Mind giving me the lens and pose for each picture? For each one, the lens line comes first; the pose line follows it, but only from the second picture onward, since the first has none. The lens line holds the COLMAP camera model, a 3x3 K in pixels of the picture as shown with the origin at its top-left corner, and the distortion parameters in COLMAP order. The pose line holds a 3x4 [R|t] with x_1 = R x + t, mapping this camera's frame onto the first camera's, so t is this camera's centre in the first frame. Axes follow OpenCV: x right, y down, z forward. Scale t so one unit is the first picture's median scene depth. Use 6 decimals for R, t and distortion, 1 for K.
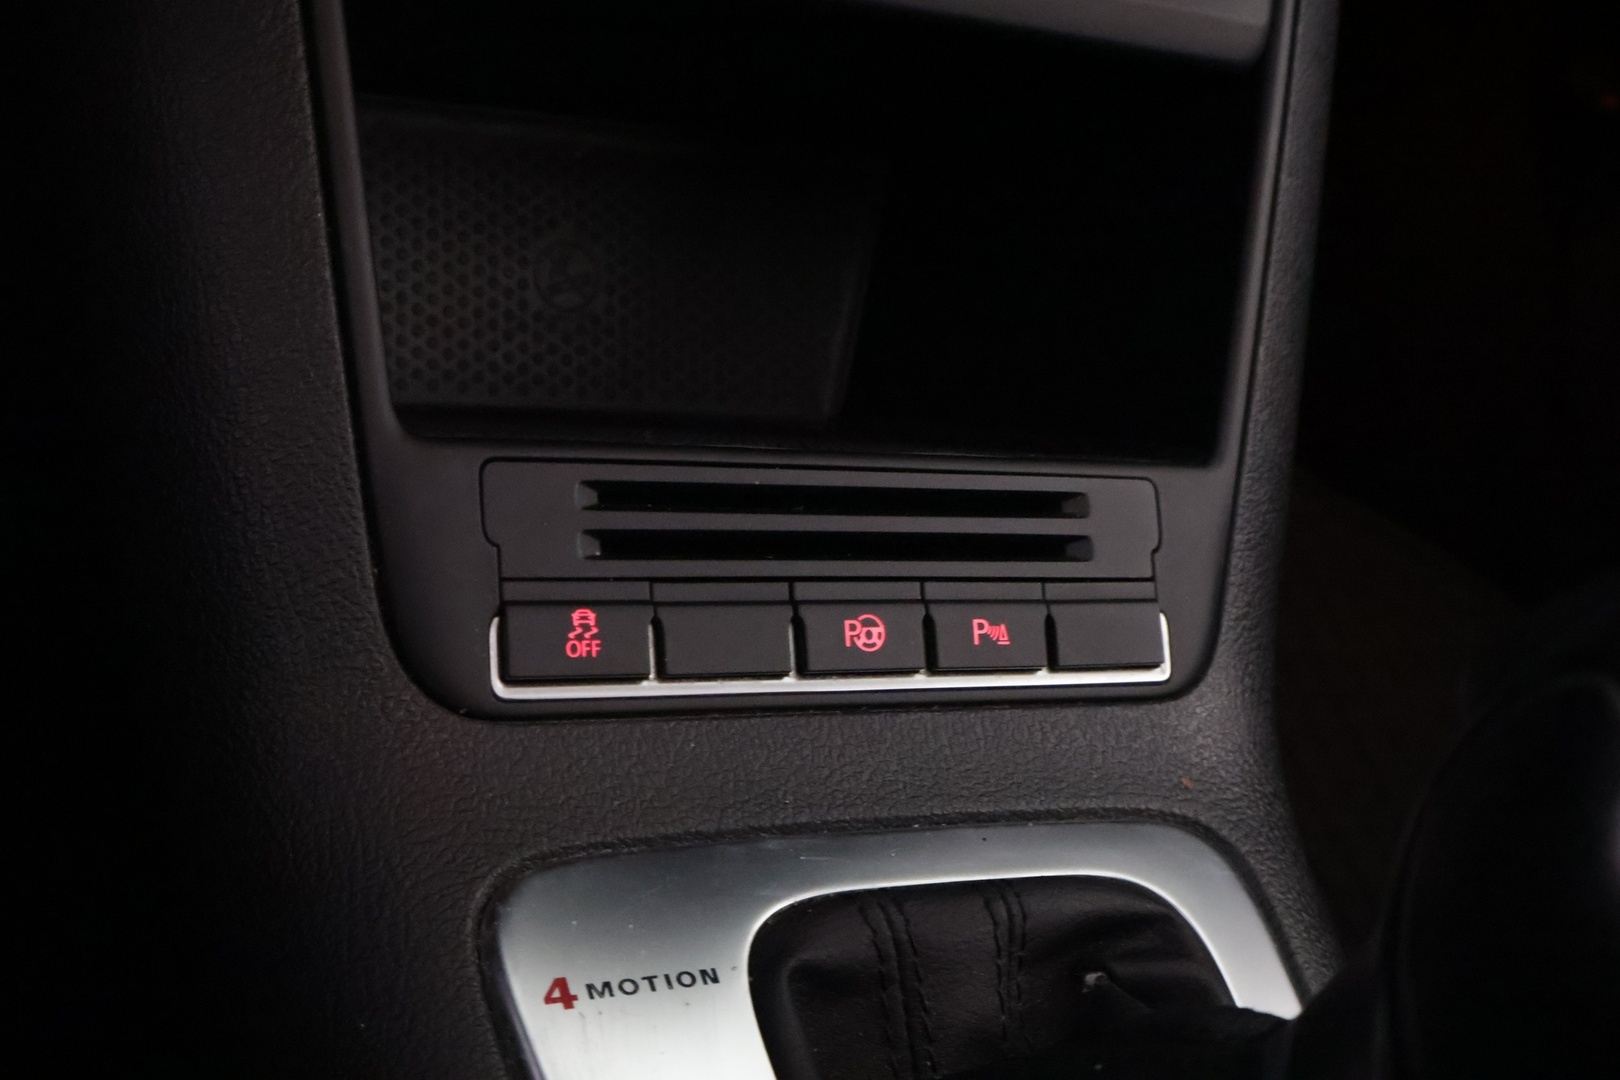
lens RADIAL K [[2244.9, 0, 807.2], [0, 2244.9, 537.2], [0, 0, 1]] dist [0.006874, 0.000000]
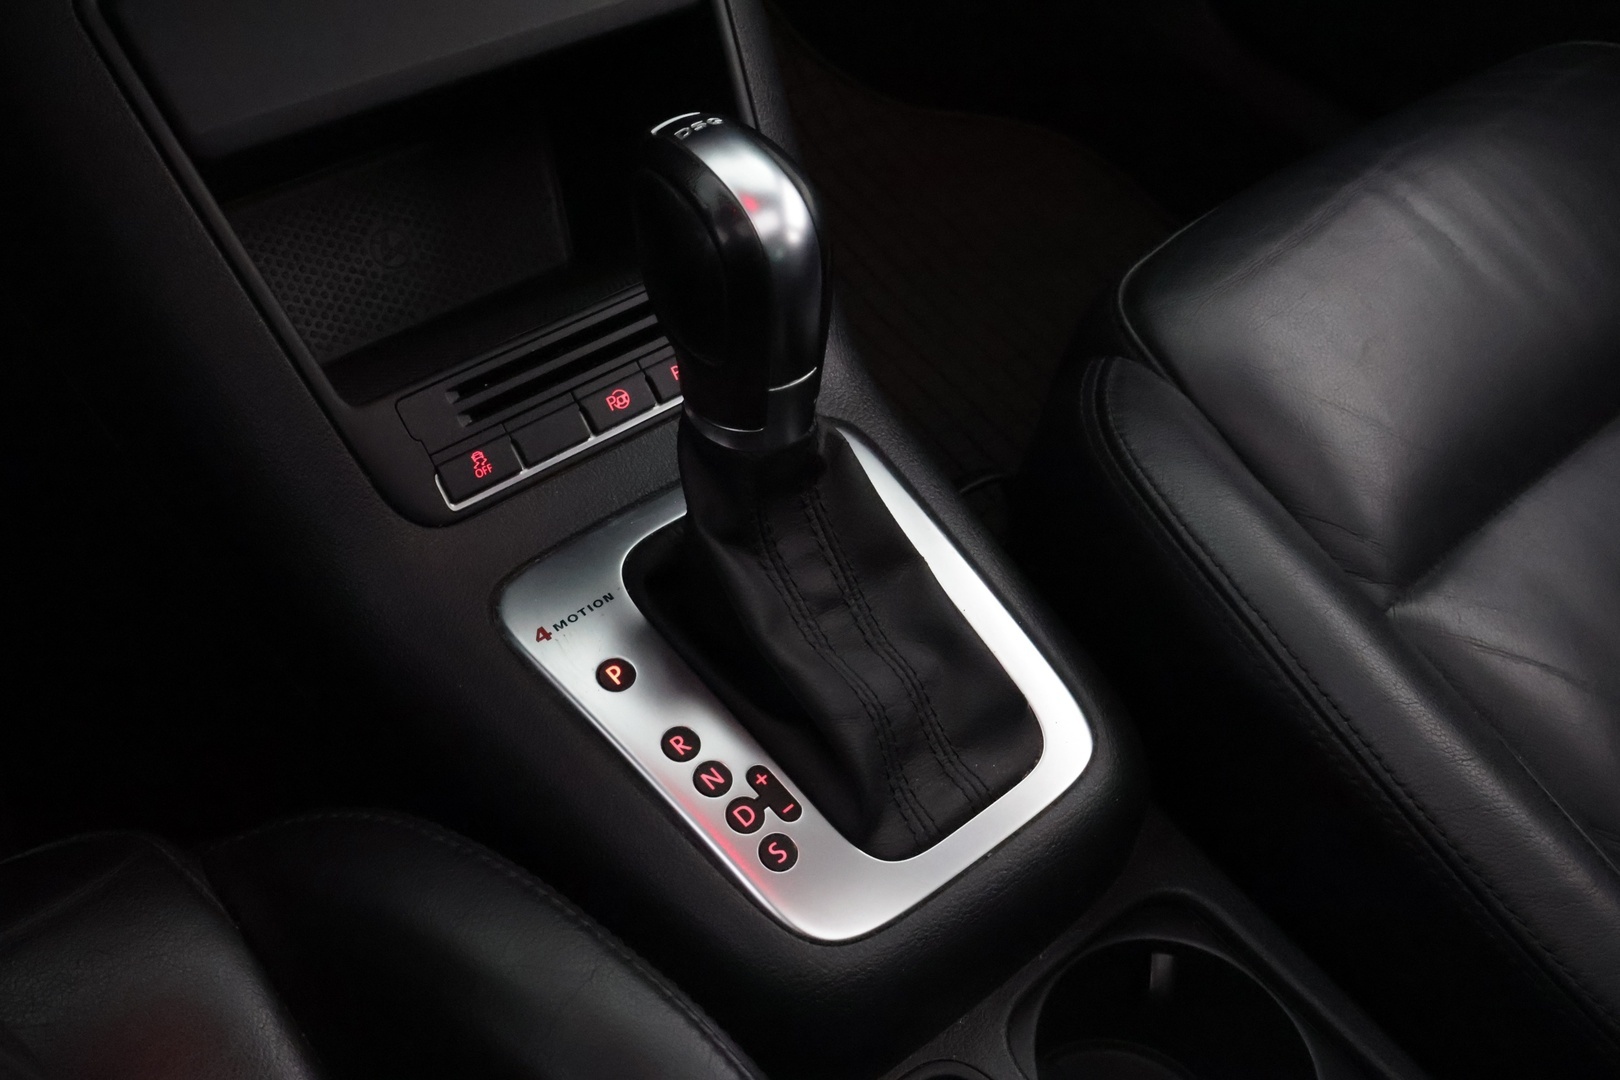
lens RADIAL K [[1667.9, 0, 814.9], [0, 1667.9, 539.1], [0, 0, 1]] dist [-0.004563, 0.000000]
pose [[0.920934, -0.389126, 0.021499, 0.107820], [0.375255, 0.900293, 0.220581, -0.105670], [-0.105189, -0.195073, 0.975132, -0.441890]]
